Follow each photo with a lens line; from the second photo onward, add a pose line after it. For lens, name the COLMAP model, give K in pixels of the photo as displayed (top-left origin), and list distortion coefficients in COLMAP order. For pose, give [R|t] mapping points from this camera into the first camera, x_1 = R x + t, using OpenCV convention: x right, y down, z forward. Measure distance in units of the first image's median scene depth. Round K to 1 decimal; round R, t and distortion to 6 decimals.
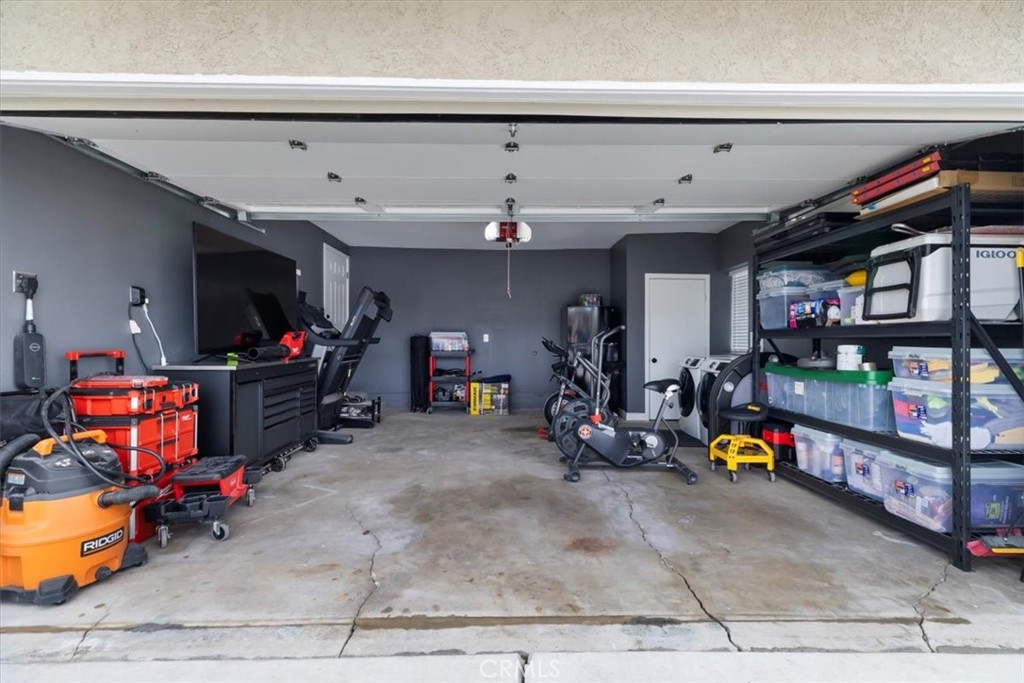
lens RADIAL K [[461.3, 0, 512.0], [0, 461.3, 341.5], [0, 0, 1]] dist [0.003629, 0.000249]
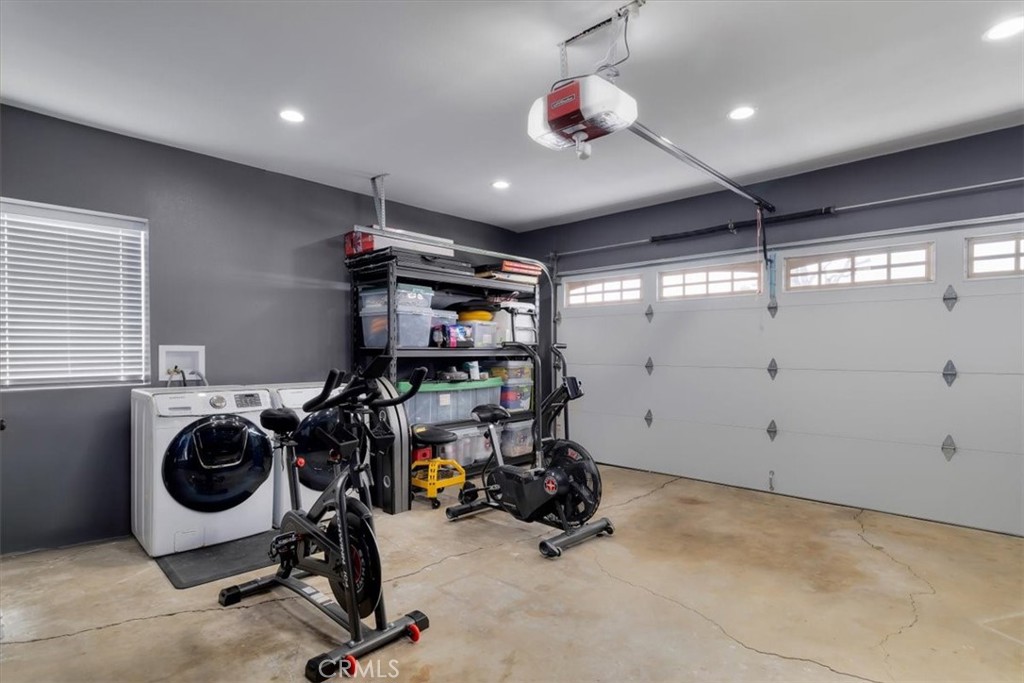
lens RADIAL K [[513.5, 0, 517.7], [0, 513.5, 333.7], [0, 0, 1]] dist [0.000173, -0.000084]
pose [[-0.730549, 0.026212, 0.682357, -0.435970], [-0.000945, 0.999223, -0.039395, -0.014844], [-0.682859, -0.029424, -0.729957, 2.012433]]
